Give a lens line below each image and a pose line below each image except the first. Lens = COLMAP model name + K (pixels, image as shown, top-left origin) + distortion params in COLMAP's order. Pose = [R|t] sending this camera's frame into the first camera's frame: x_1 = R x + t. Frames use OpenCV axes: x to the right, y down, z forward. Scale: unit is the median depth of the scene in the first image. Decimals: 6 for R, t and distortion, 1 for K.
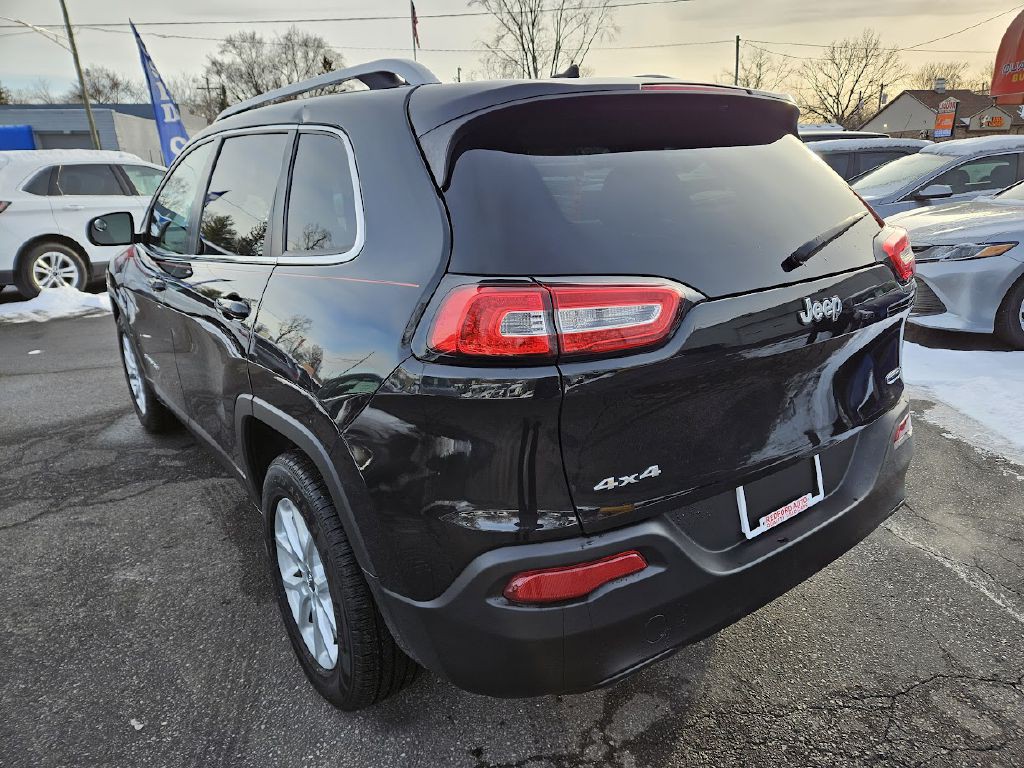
lens RADIAL K [[683.1, 0, 529.9], [0, 683.1, 385.0], [0, 0, 1]] dist [0.065437, -0.048446]
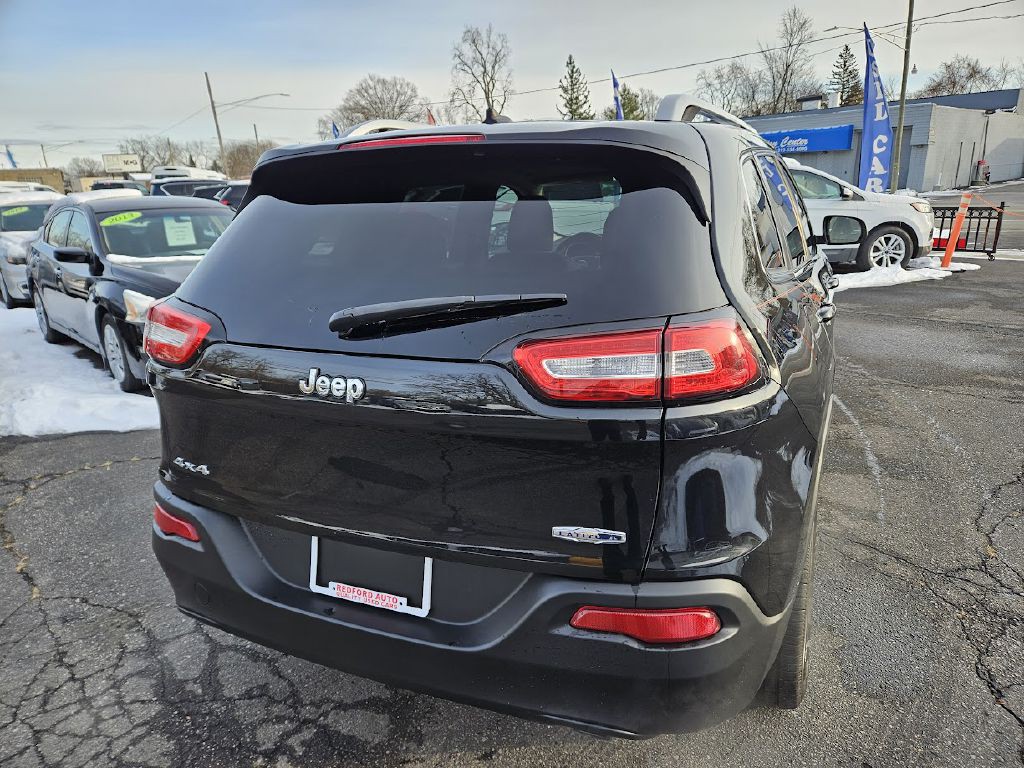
lens RADIAL K [[683.1, 0, 514.4], [0, 683.1, 391.2], [0, 0, 1]] dist [0.065437, -0.048446]
pose [[0.490387, 0.263756, -0.830635, 0.780388], [-0.248258, 0.955892, 0.156964, -0.183828], [0.835398, 0.129239, 0.534236, 0.425387]]
